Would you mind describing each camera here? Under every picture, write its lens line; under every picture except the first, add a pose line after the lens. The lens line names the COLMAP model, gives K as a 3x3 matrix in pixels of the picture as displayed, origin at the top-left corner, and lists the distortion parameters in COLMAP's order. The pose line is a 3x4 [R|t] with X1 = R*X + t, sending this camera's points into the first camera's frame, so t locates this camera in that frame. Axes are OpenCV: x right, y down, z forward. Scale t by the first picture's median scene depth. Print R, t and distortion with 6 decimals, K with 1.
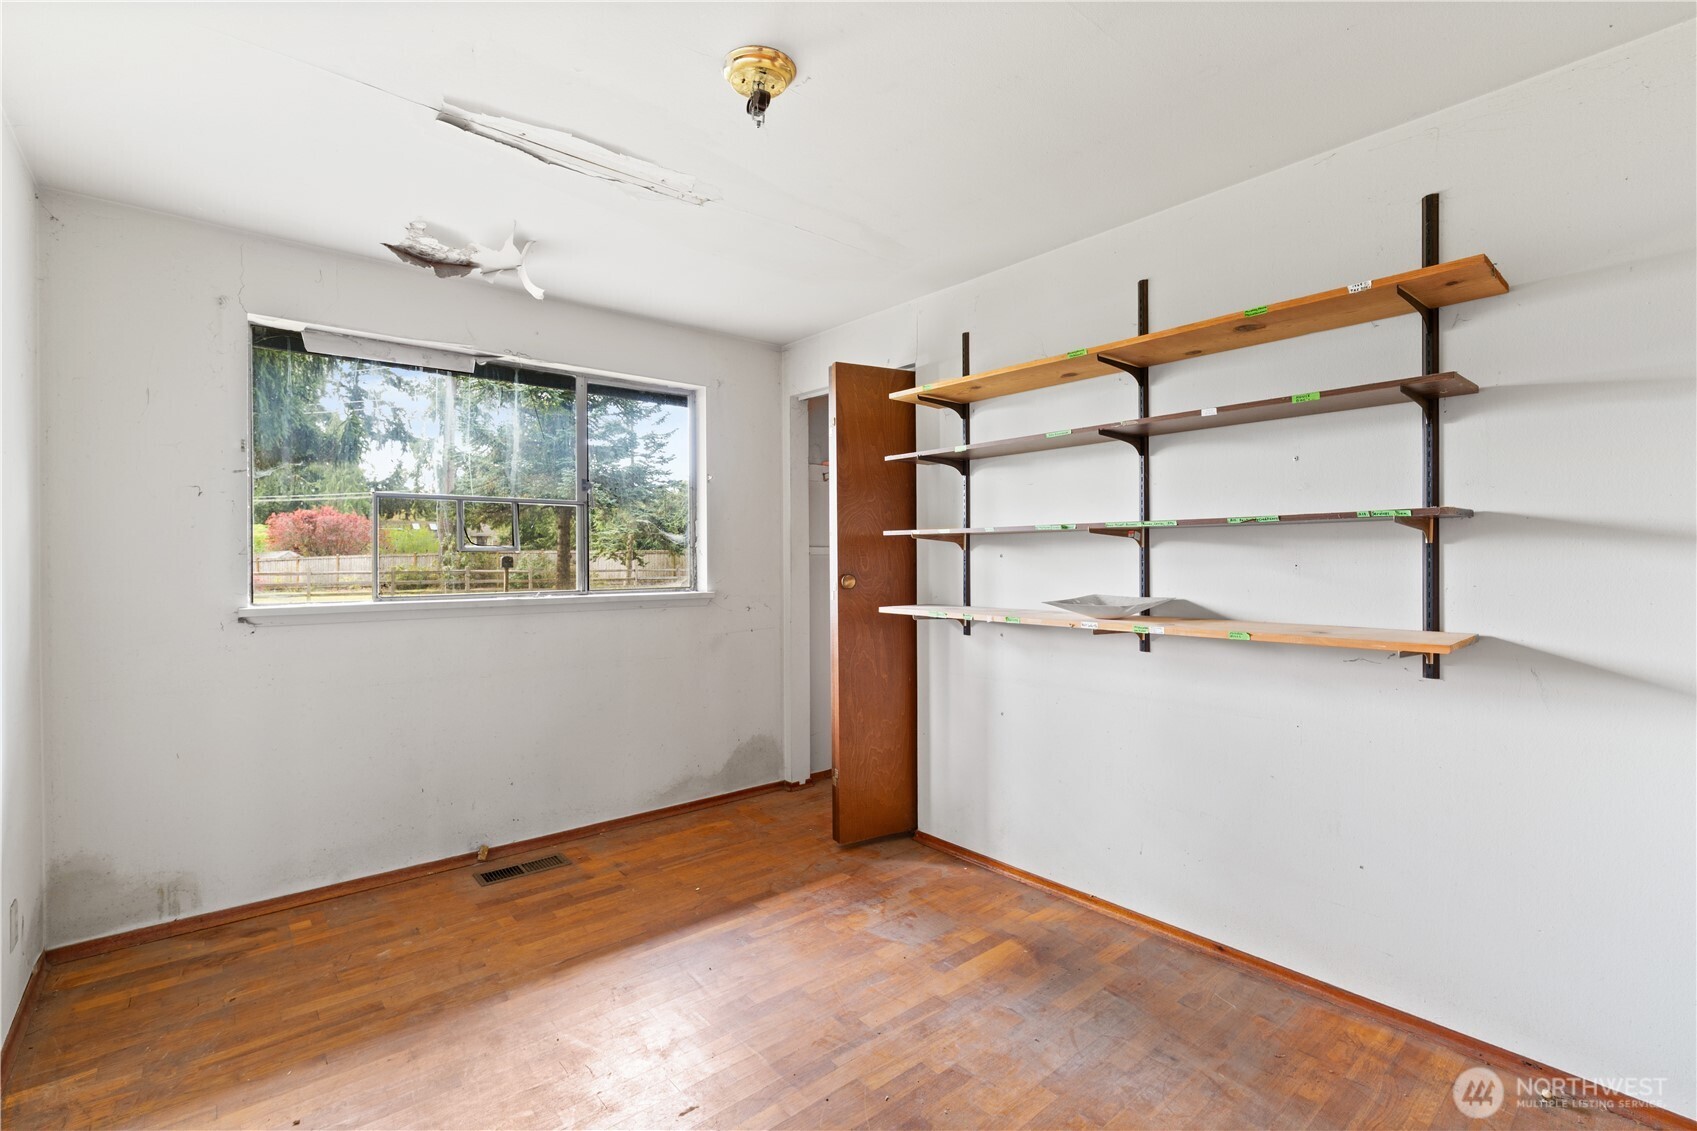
lens RADIAL K [[763.3, 0, 844.1], [0, 763.3, 563.8], [0, 0, 1]] dist [-0.013596, 0.003928]
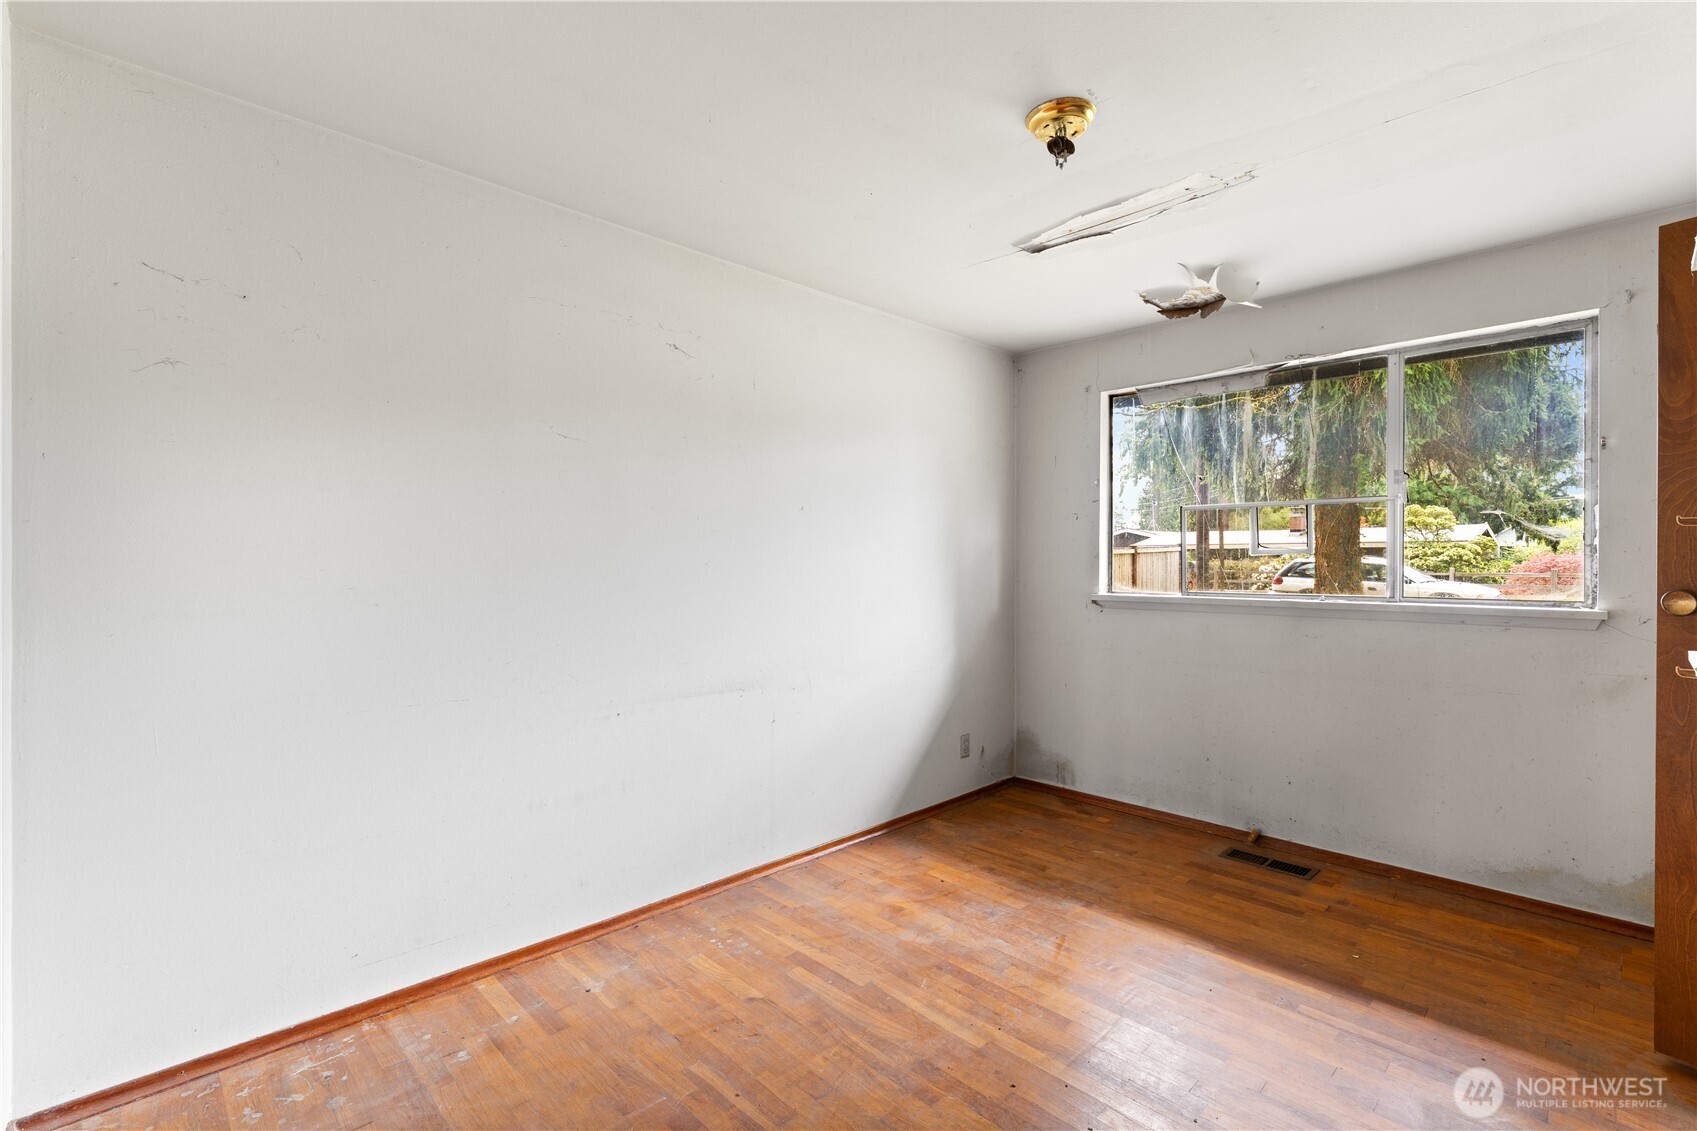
lens RADIAL K [[763.3, 0, 843.8], [0, 763.3, 567.1], [0, 0, 1]] dist [-0.013596, 0.003928]
pose [[0.061631, 0.011170, -0.998036, 0.623147], [-0.008150, 0.999910, 0.010687, -0.005234], [0.998066, 0.007475, 0.061717, 0.399181]]
